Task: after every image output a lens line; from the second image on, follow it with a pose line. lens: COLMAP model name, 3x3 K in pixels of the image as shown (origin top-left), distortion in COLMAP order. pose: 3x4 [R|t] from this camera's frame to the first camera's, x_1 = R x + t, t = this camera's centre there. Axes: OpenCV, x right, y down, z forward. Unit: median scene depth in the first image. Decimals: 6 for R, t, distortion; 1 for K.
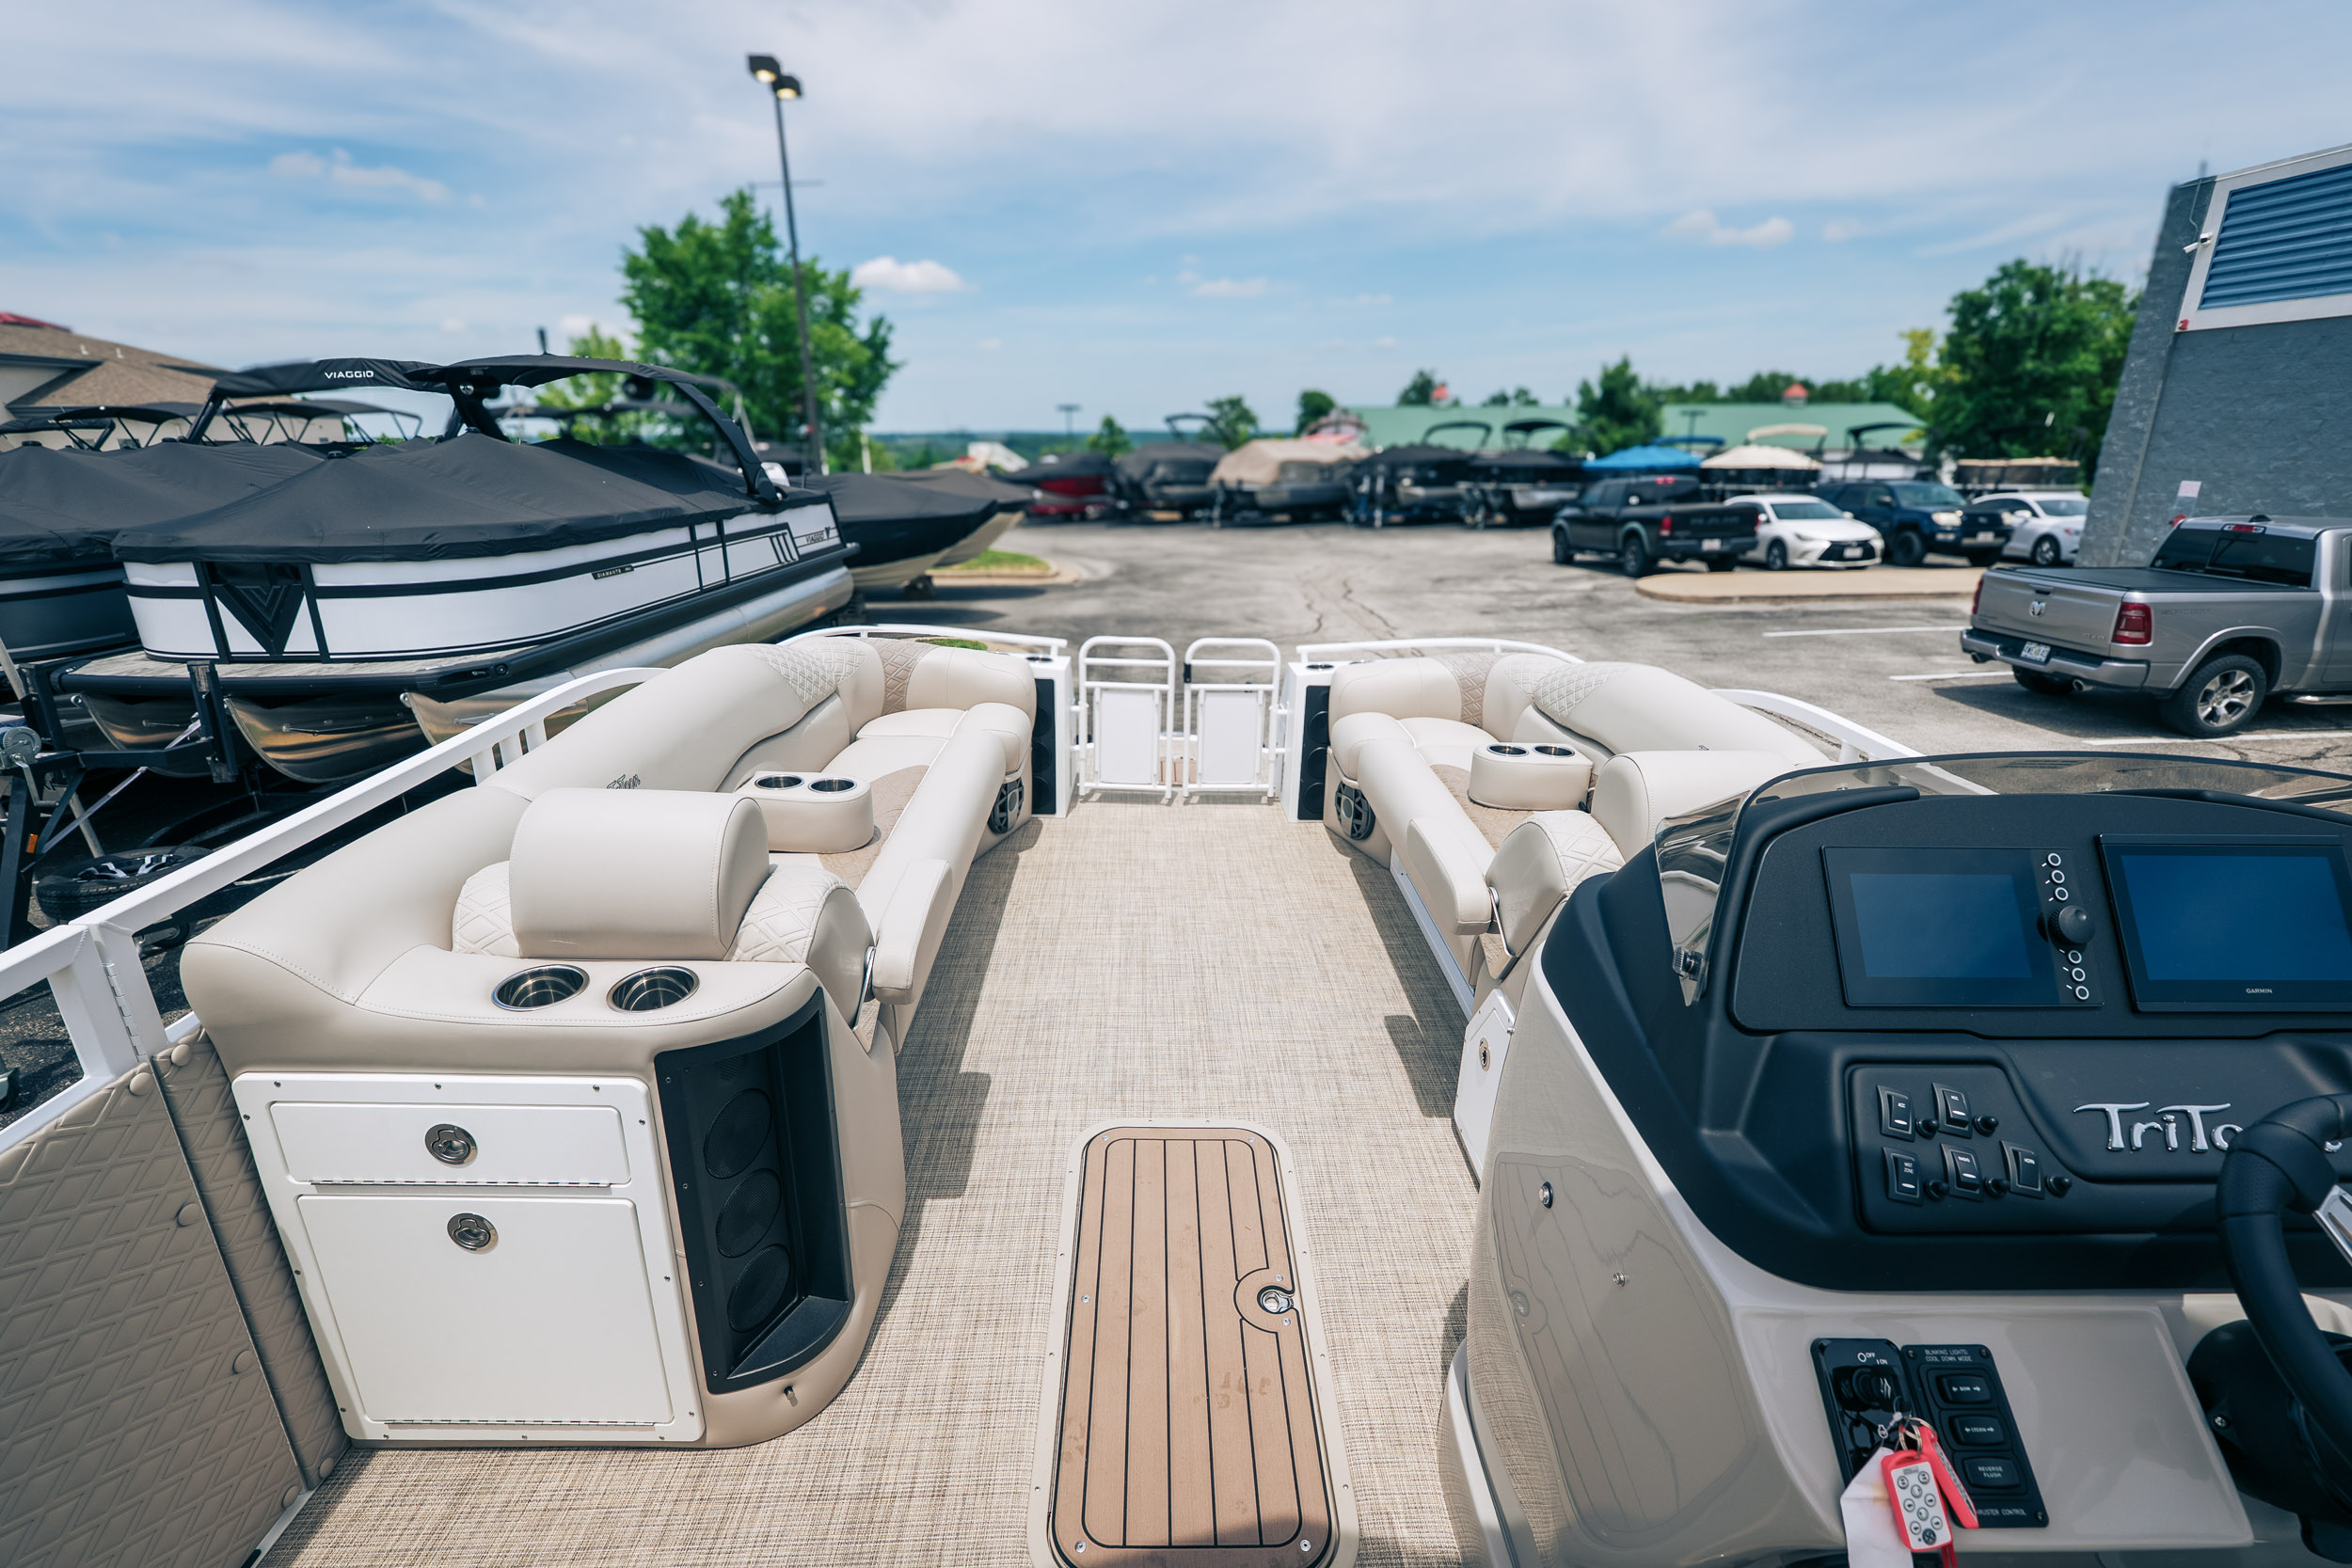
lens RADIAL K [[1050.8, 0, 1181.6], [0, 1050.8, 782.3], [0, 0, 1]] dist [-0.003453, 0.000303]
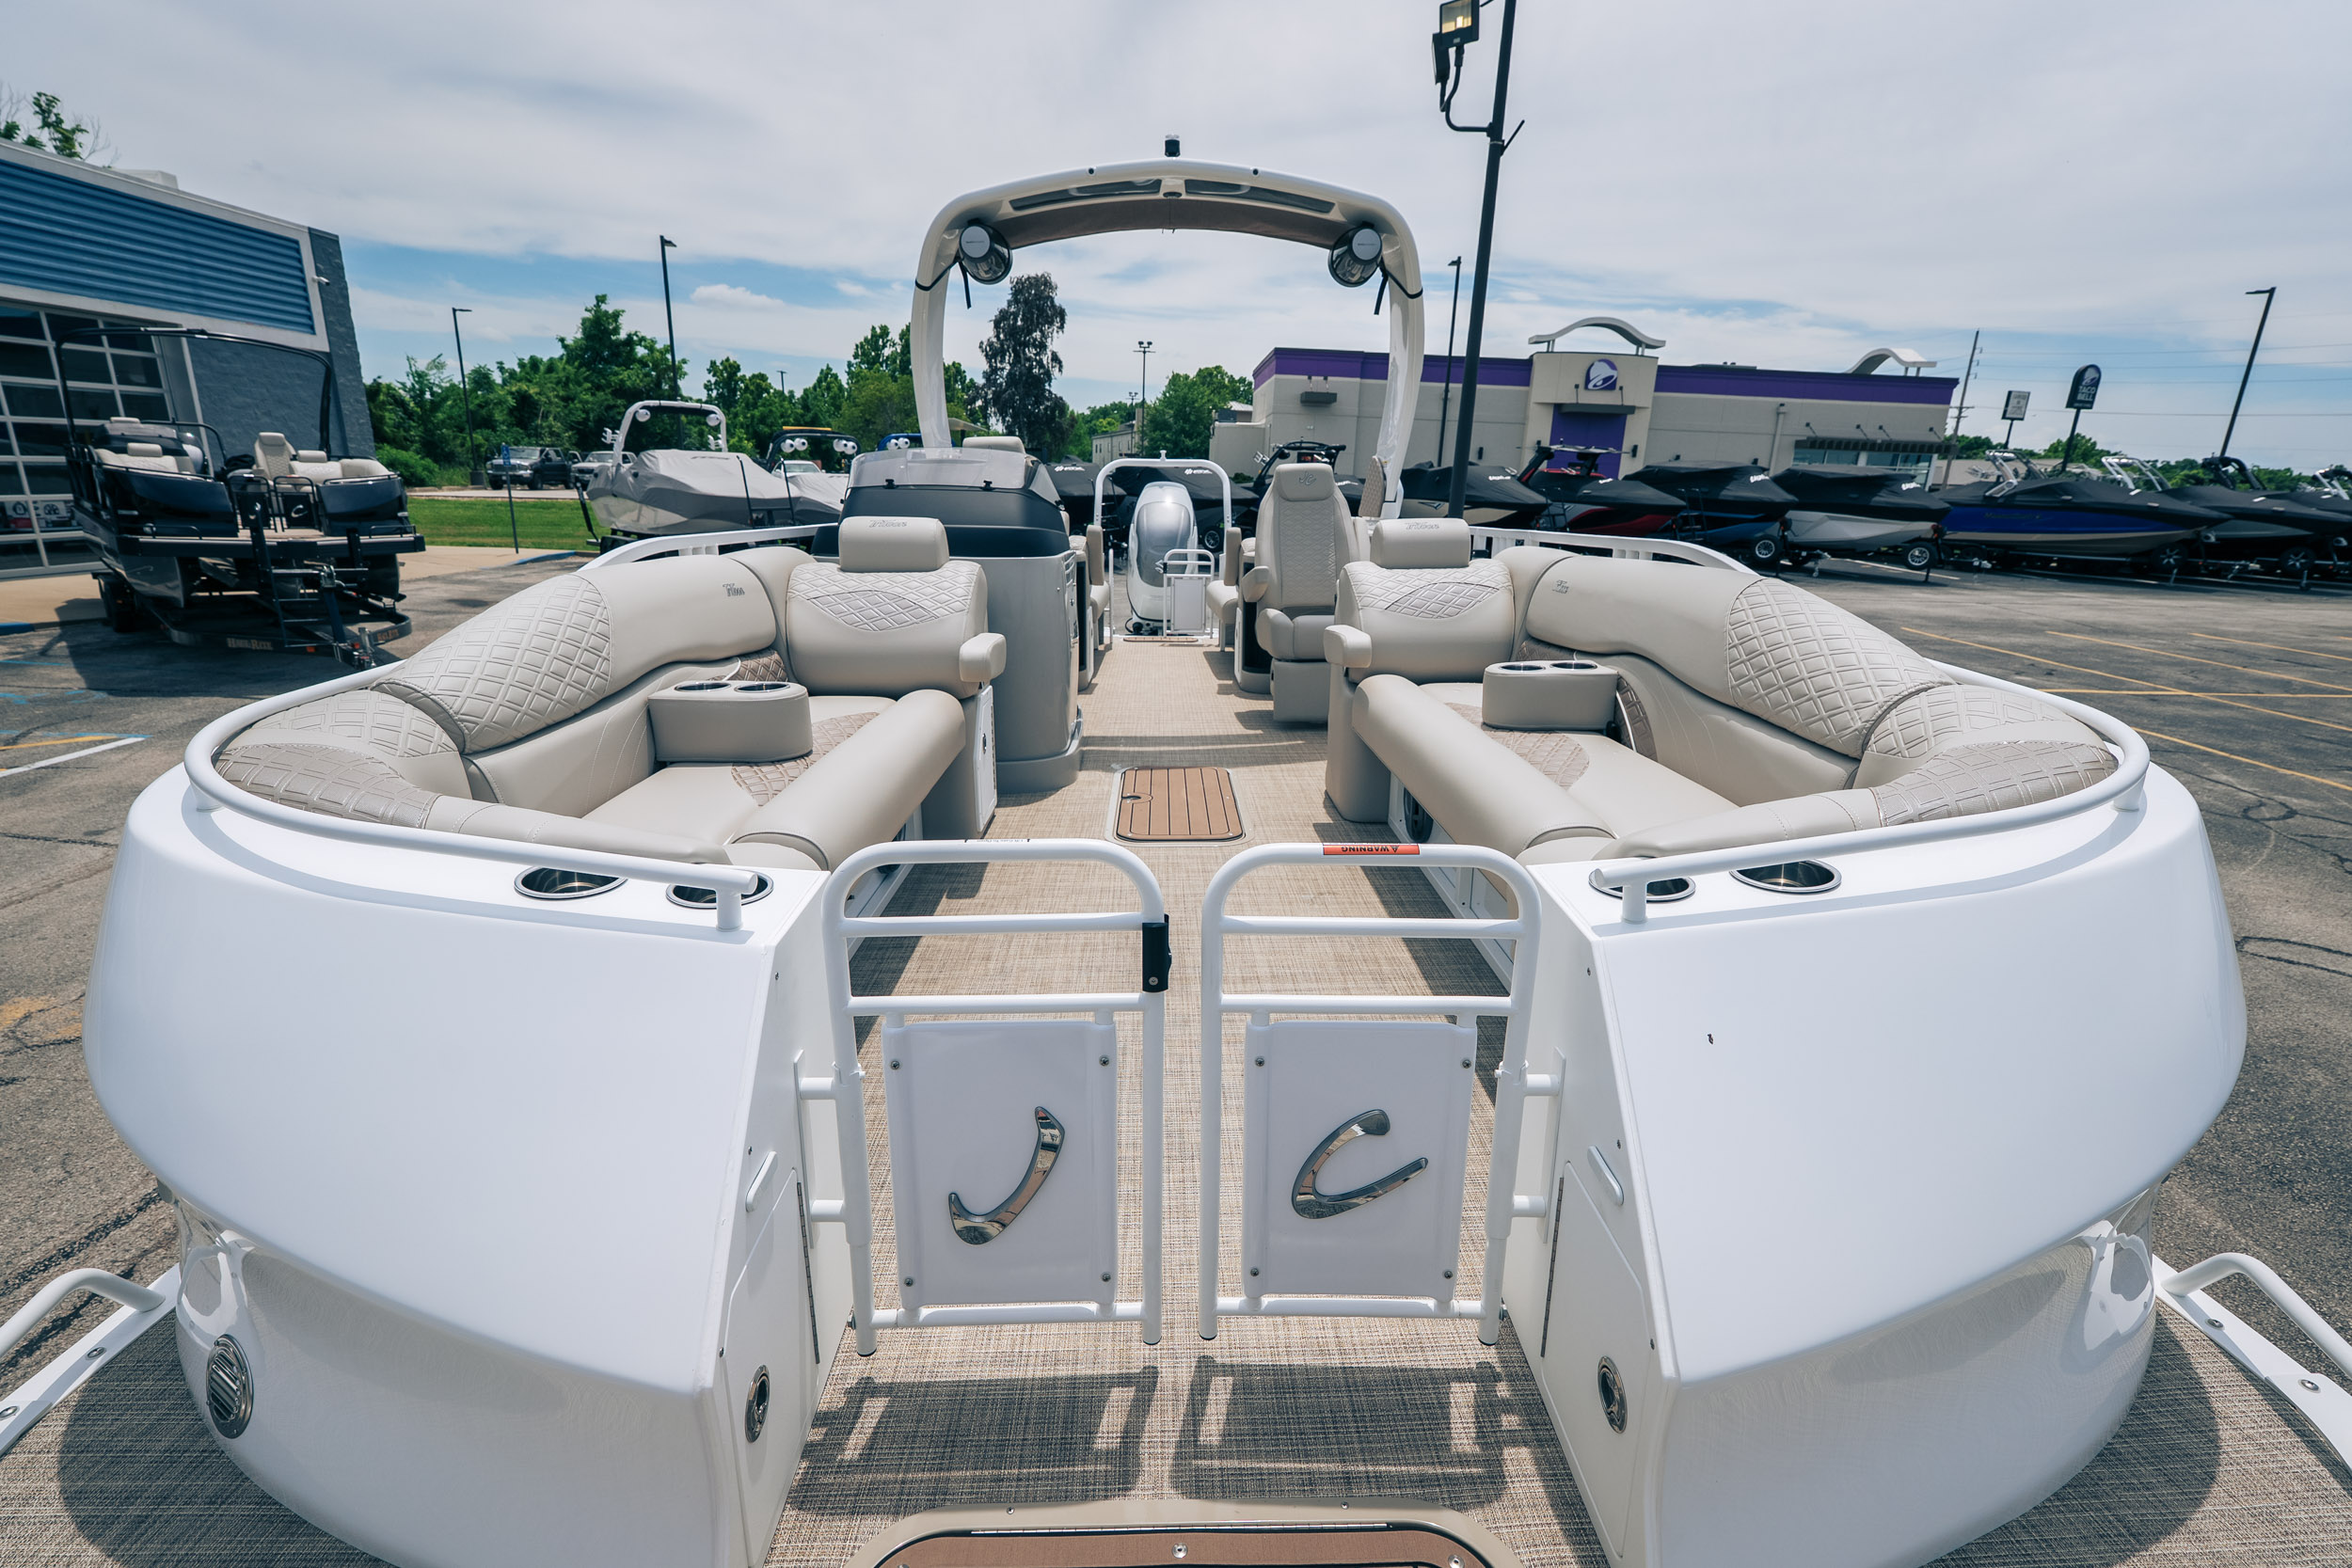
lens RADIAL K [[1054.9, 0, 1181.3], [0, 1054.9, 781.9], [0, 0, 1]] dist [-0.004082, 0.001278]
pose [[-0.999472, -0.032349, -0.002893, 0.000545], [-0.028262, 0.822398, 0.568210, -0.196693], [-0.016001, 0.567992, -0.822878, 0.777351]]
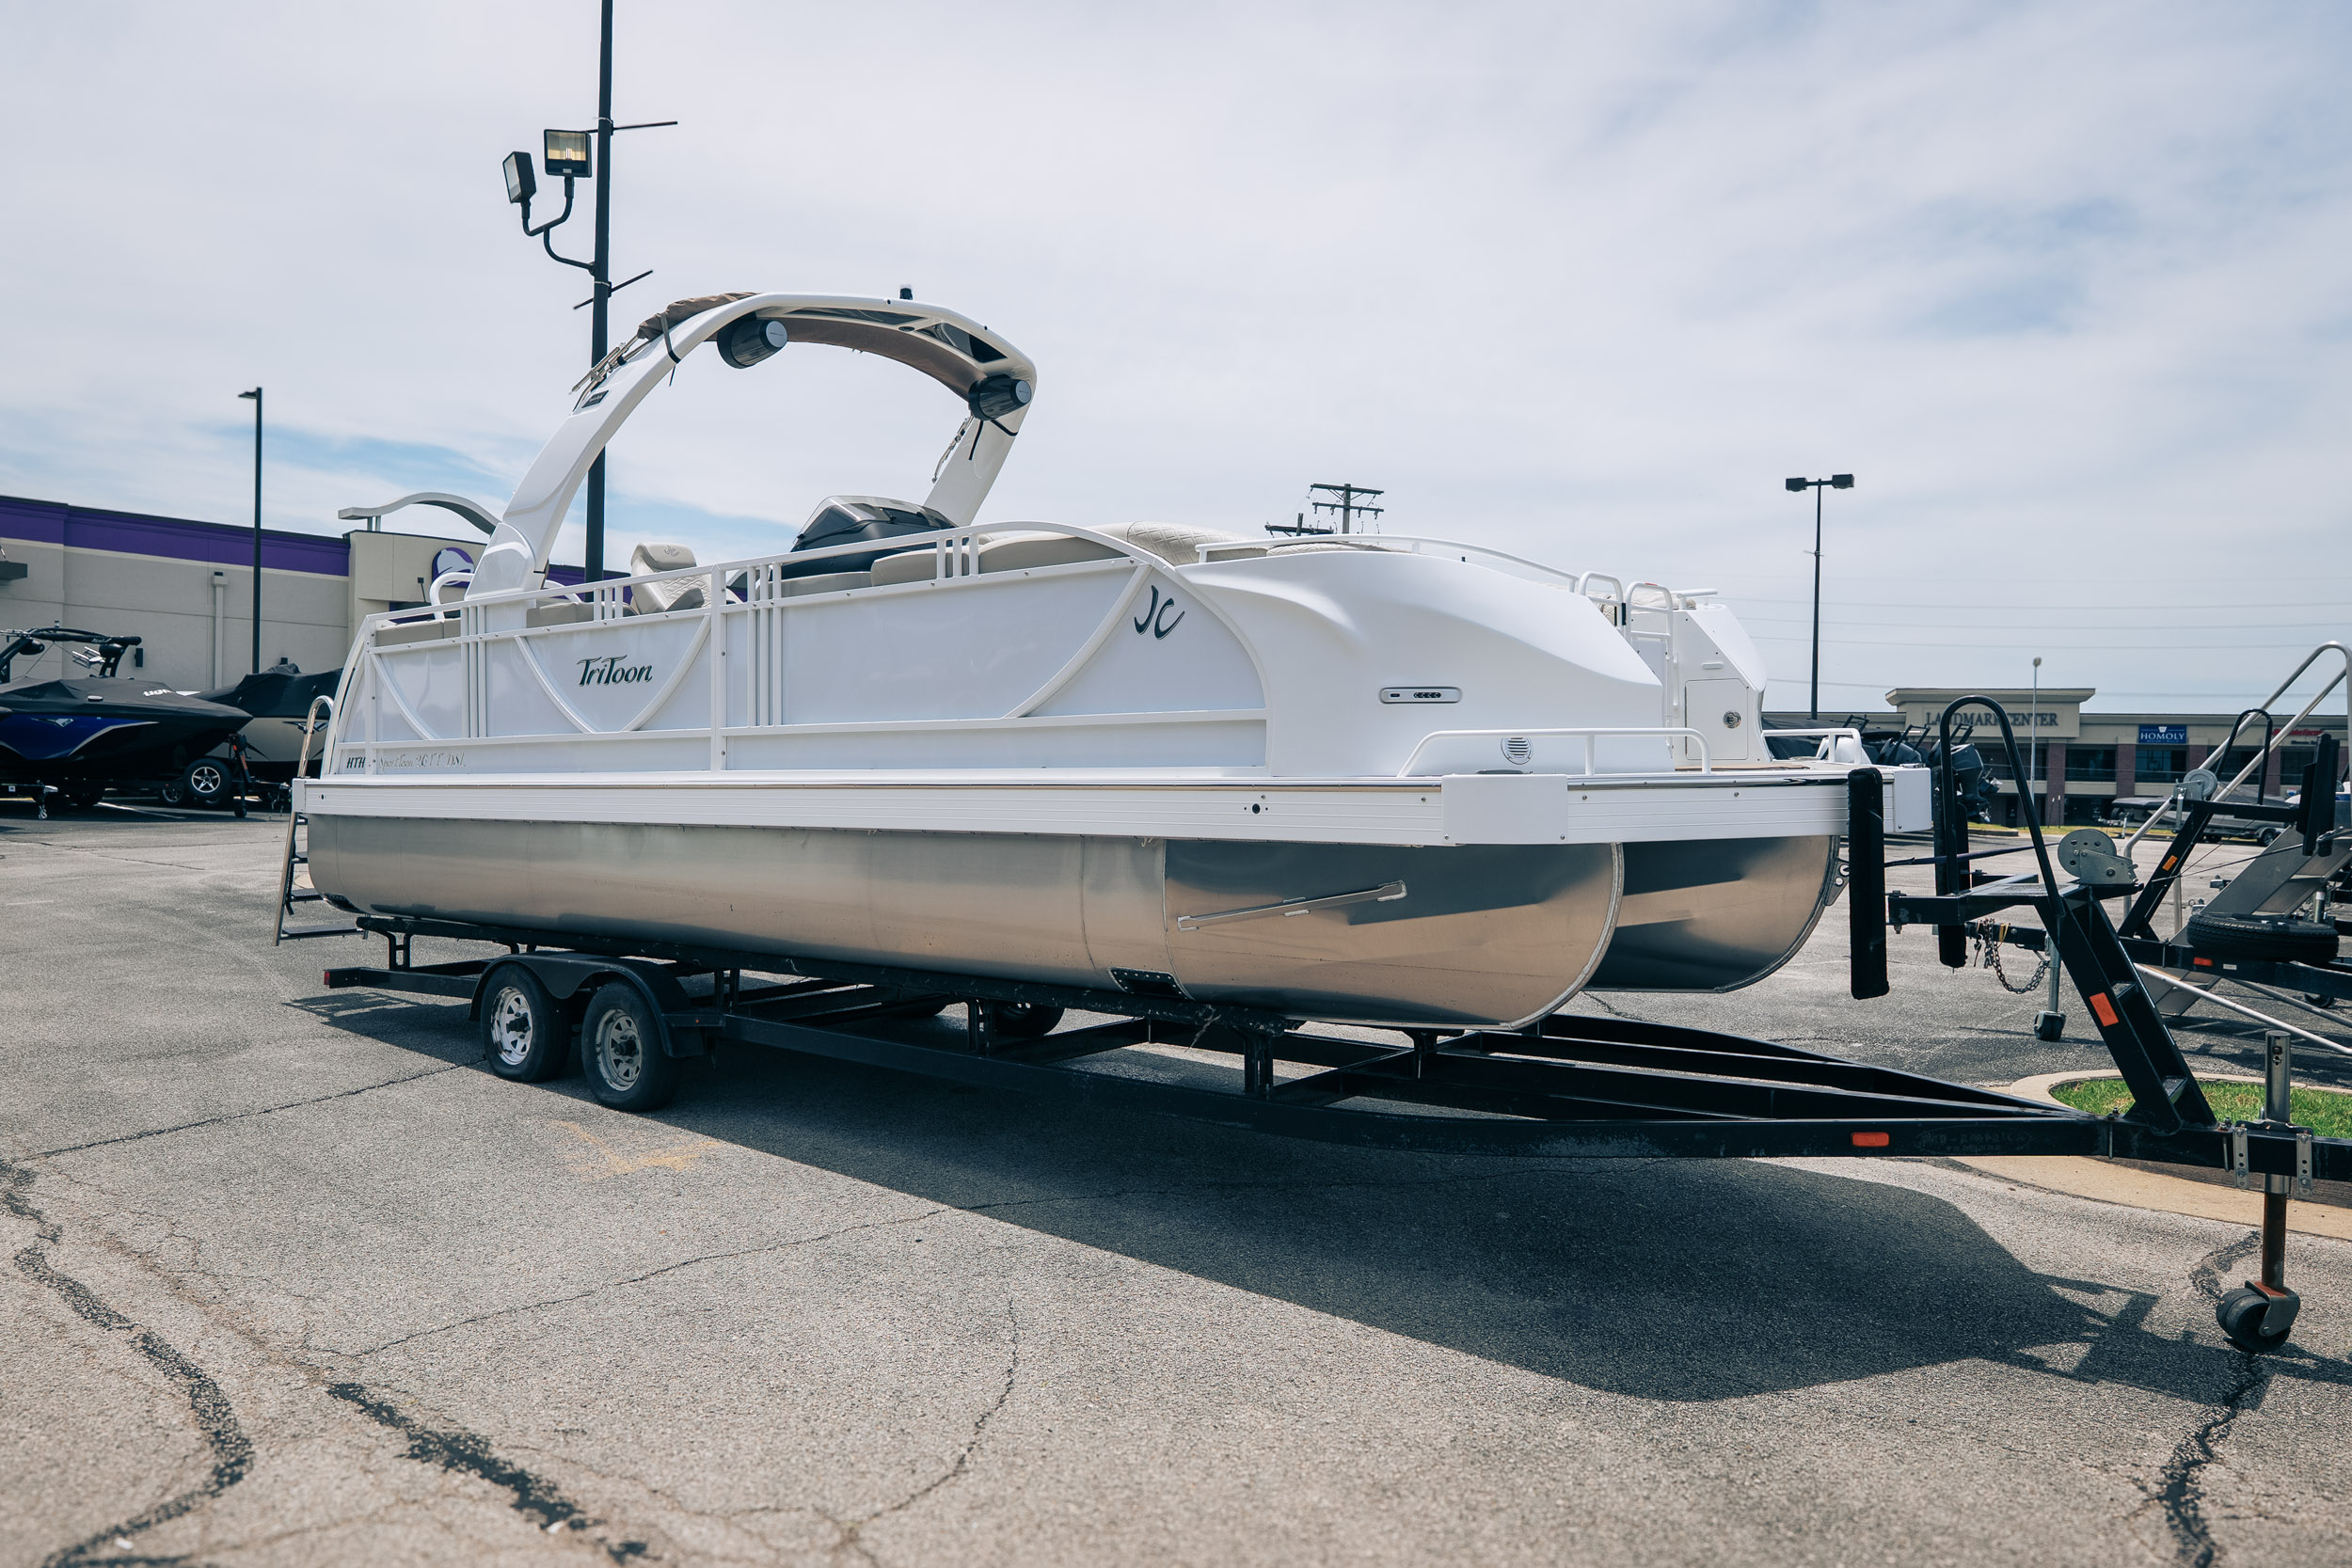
lens RADIAL K [[1598.5, 0, 1168.5], [0, 1598.5, 779.2], [0, 0, 1]] dist [-0.005228, 0.000703]
pose [[-0.653496, -0.005148, -0.756912, 0.830373], [-0.255734, 0.942677, 0.214383, -0.108798], [0.712420, 0.333666, -0.617353, 1.032461]]
